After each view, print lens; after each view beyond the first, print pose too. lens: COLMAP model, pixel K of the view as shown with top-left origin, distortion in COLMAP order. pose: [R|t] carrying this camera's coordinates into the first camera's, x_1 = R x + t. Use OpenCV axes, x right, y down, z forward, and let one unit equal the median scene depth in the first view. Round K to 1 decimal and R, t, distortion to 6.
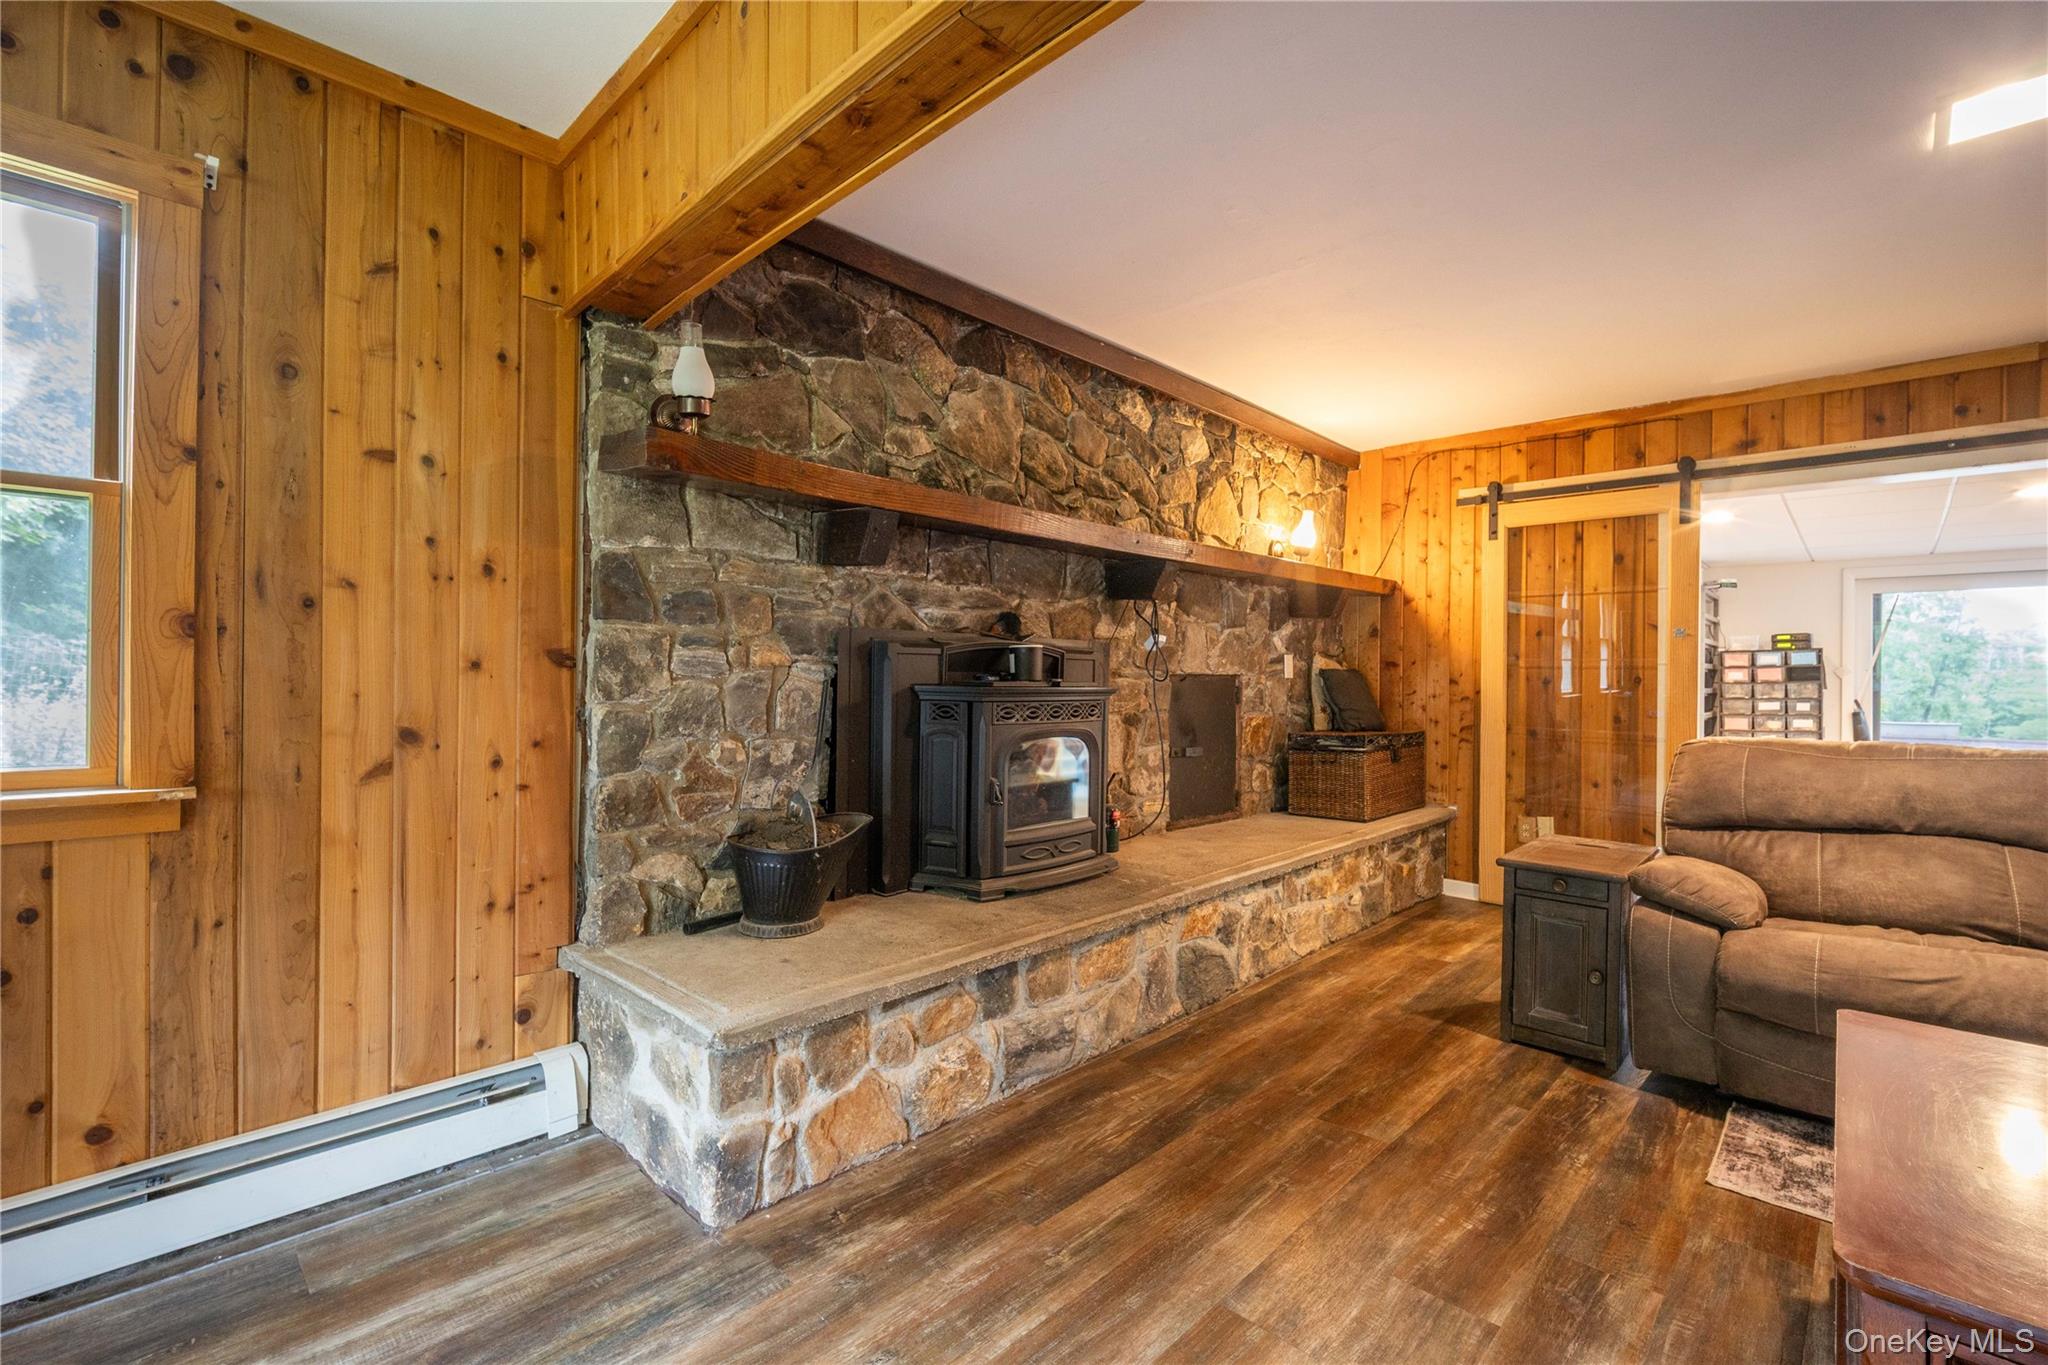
lens RADIAL K [[893.5, 0, 1024.7], [0, 893.5, 674.8], [0, 0, 1]] dist [-0.011784, 0.002044]
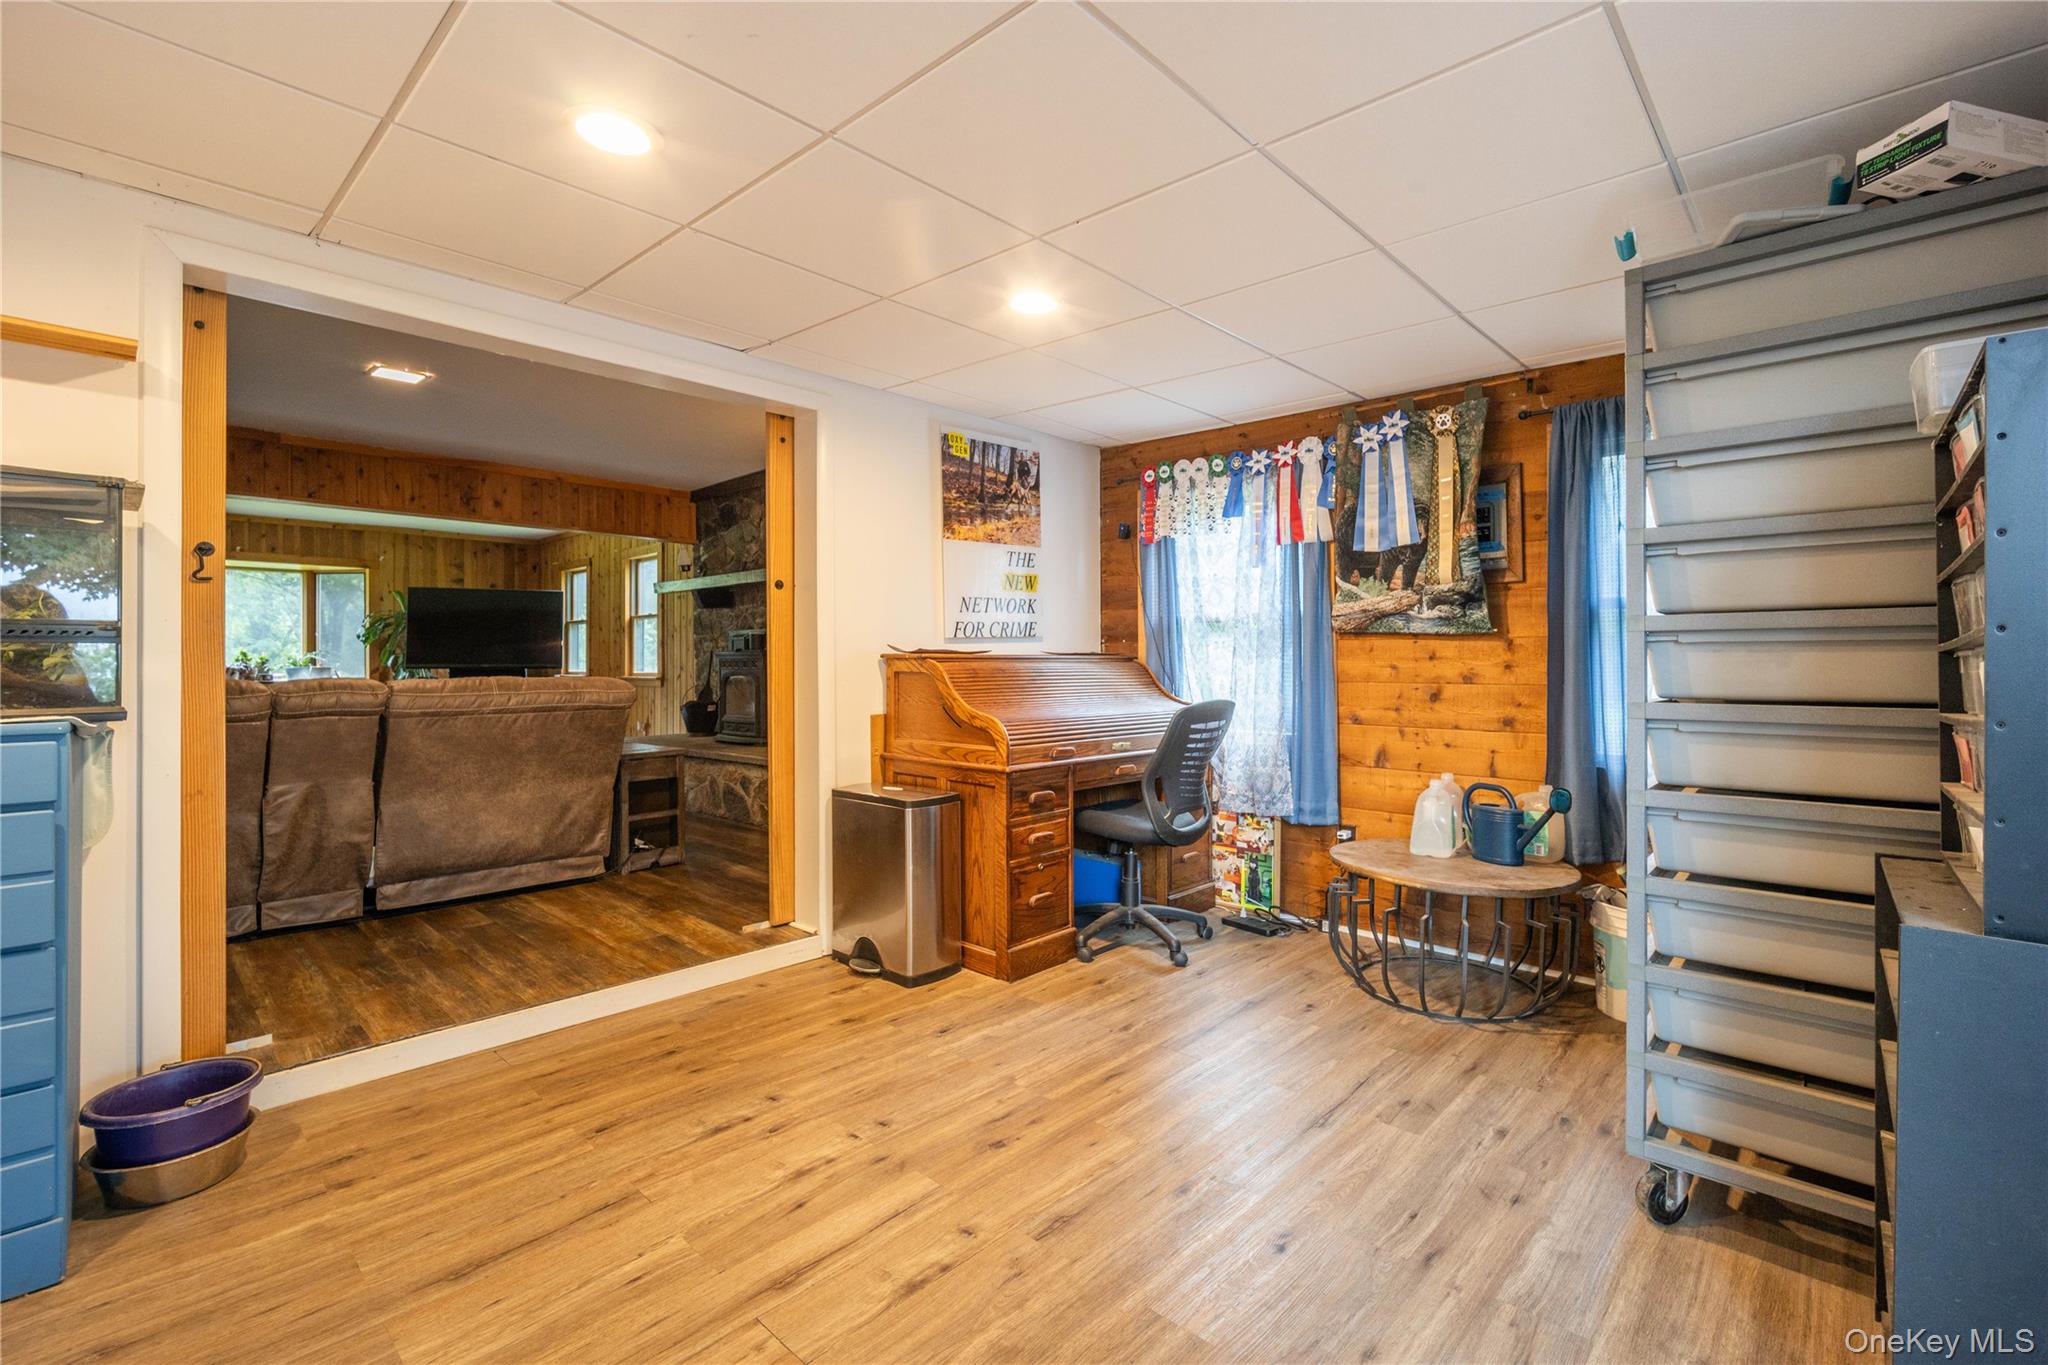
lens RADIAL K [[893.5, 0, 1044.4], [0, 893.5, 652.8], [0, 0, 1]] dist [-0.011784, 0.002044]
pose [[0.028863, -0.021933, -0.999343, 2.488176], [0.007912, 0.999733, -0.021713, 0.077345], [0.999552, -0.007280, 0.029029, 1.884486]]
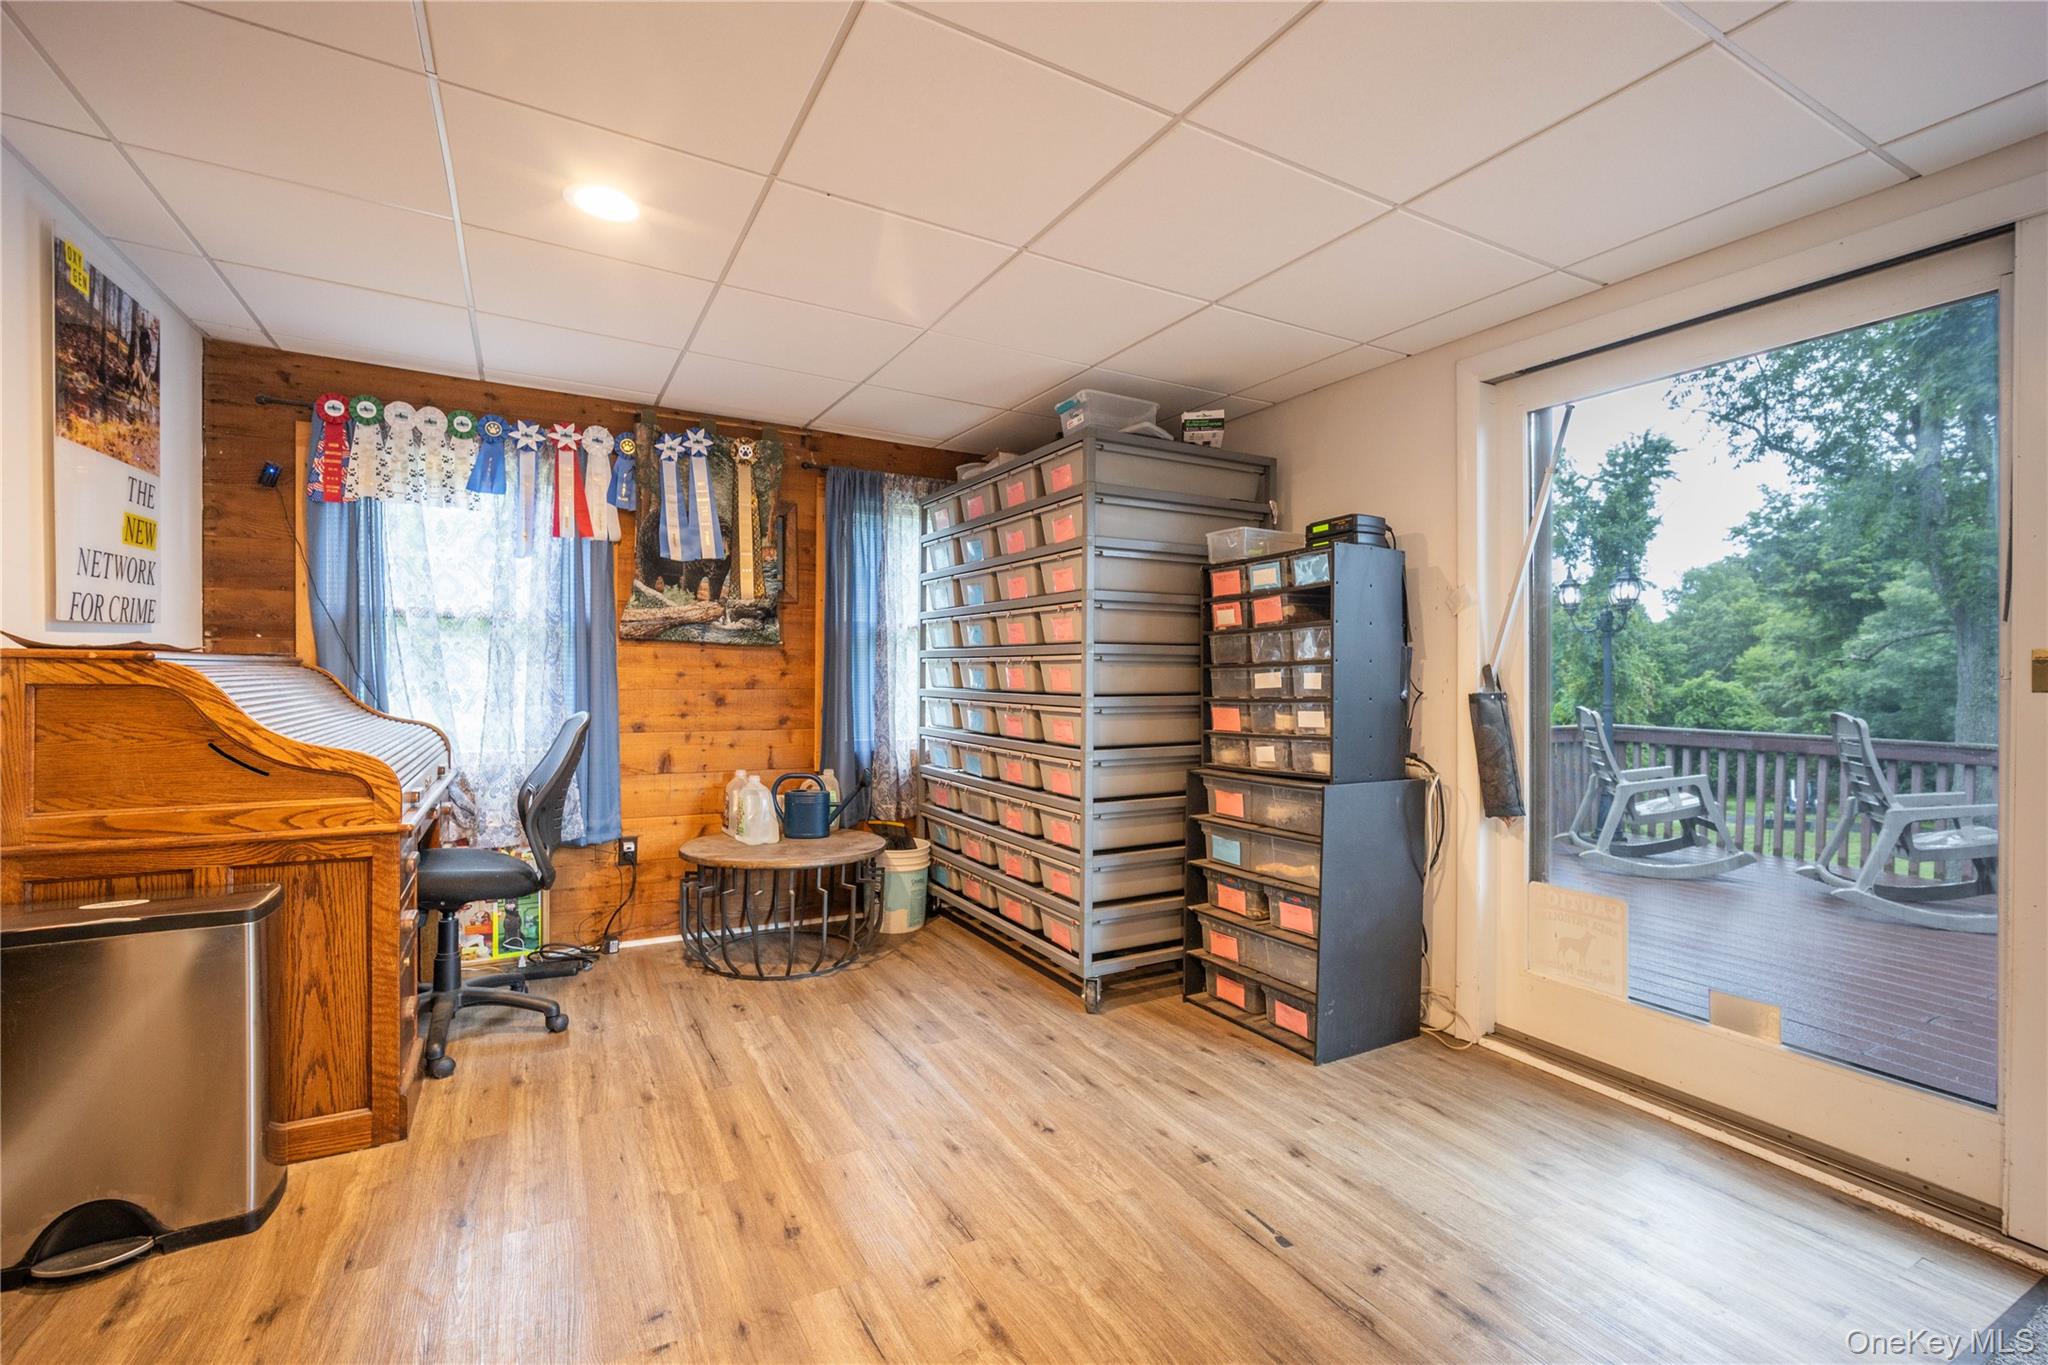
lens RADIAL K [[893.5, 0, 1005.7], [0, 893.5, 666.7], [0, 0, 1]] dist [-0.011784, 0.002044]
pose [[0.954247, -0.006881, -0.298941, 2.055914], [0.006864, 0.999976, -0.001107, 0.067321], [0.298941, -0.000996, 0.954271, 1.276591]]
